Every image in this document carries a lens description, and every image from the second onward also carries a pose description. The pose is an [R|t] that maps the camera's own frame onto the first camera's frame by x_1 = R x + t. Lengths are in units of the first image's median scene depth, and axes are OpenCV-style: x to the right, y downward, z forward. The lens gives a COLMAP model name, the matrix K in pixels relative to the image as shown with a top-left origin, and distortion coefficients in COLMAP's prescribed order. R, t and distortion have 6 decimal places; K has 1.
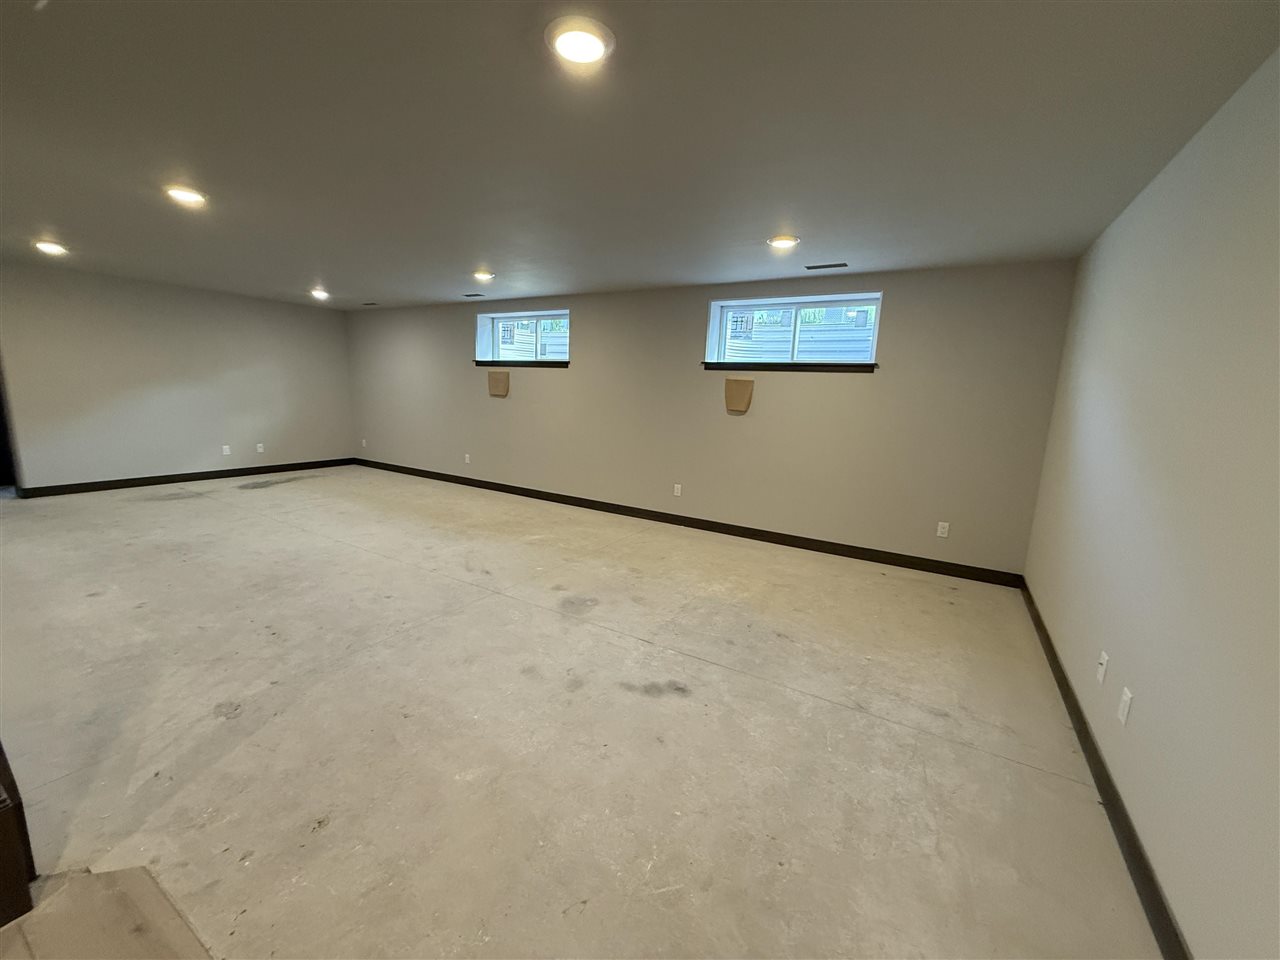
lens RADIAL K [[513.5, 0, 639.6], [0, 513.5, 471.8], [0, 0, 1]] dist [-0.005961, 0.002183]
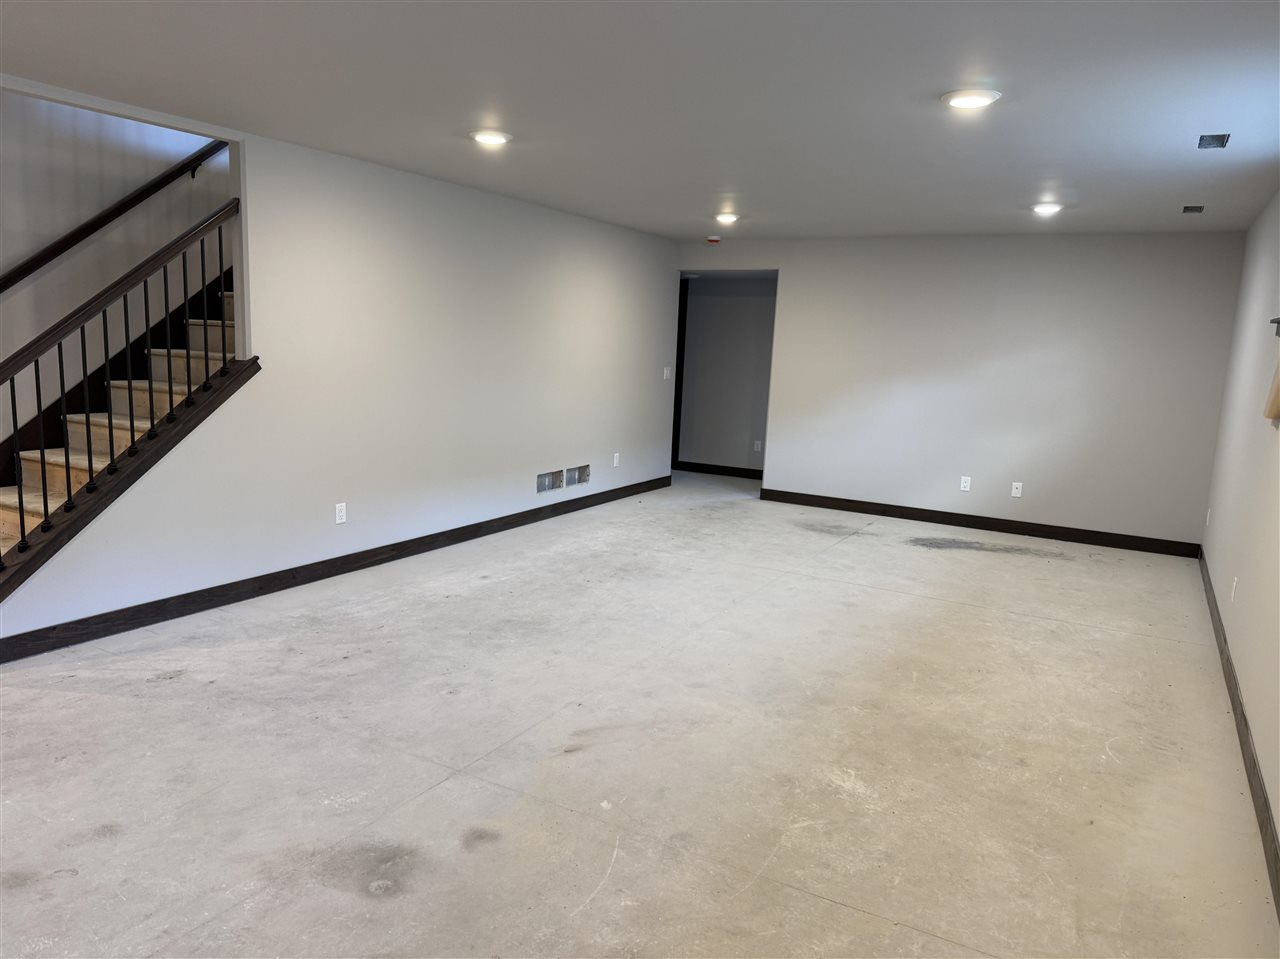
lens RADIAL K [[903.9, 0, 638.5], [0, 903.9, 486.8], [0, 0, 1]] dist [0.046717, -0.060513]
pose [[0.032408, 0.129204, -0.991088, 0.561134], [-0.204440, 0.971500, 0.119966, -0.173516], [0.978343, 0.198730, 0.057899, 1.046641]]
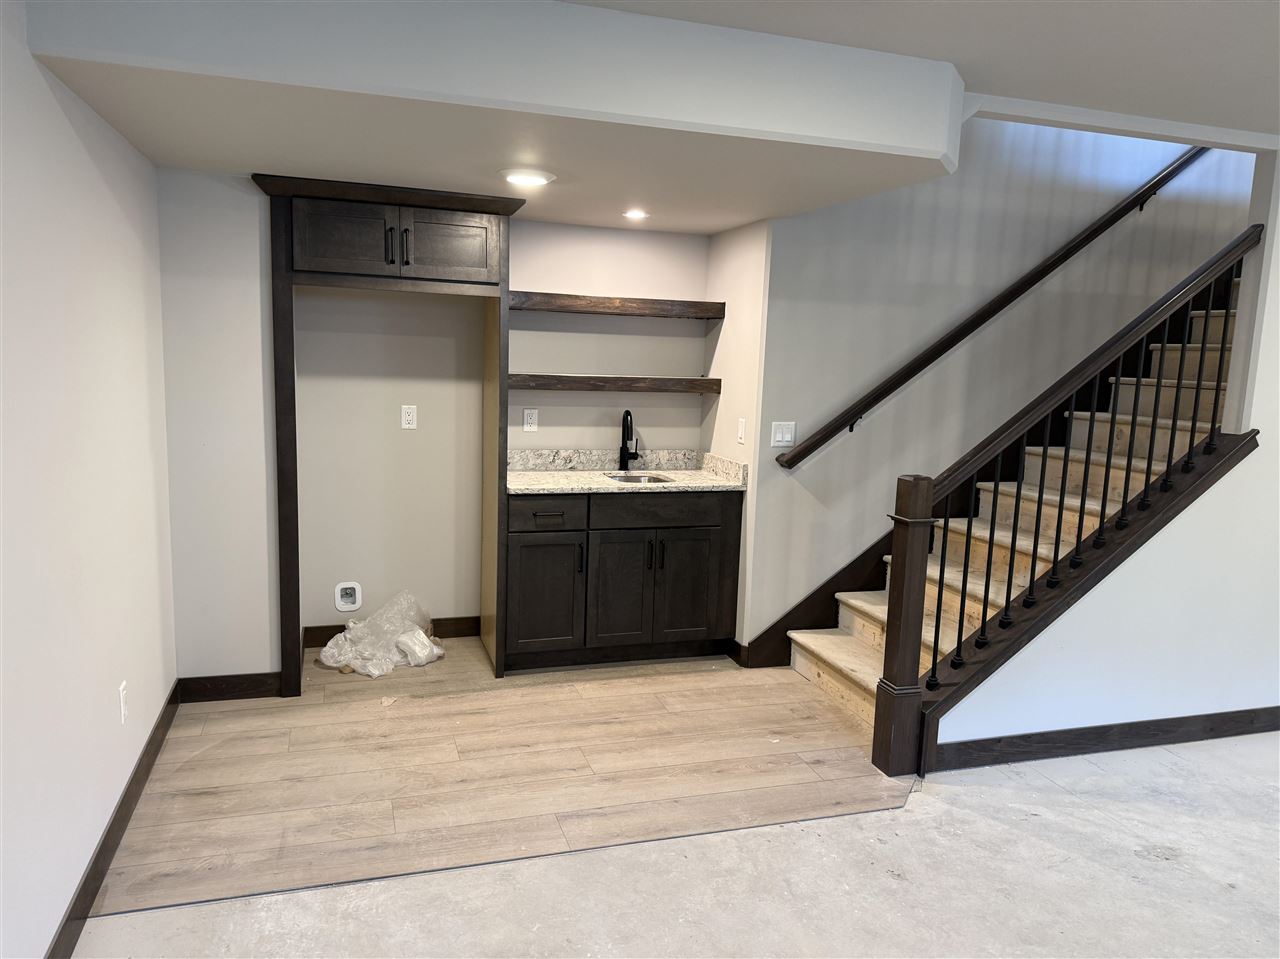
lens RADIAL K [[903.9, 0, 626.6], [0, 903.9, 487.7], [0, 0, 1]] dist [0.046717, -0.060513]
pose [[-0.664762, 0.052835, -0.745185, 0.416358], [-0.181482, 0.956194, 0.229692, -0.128921], [0.724677, 0.287928, -0.626052, 0.682519]]
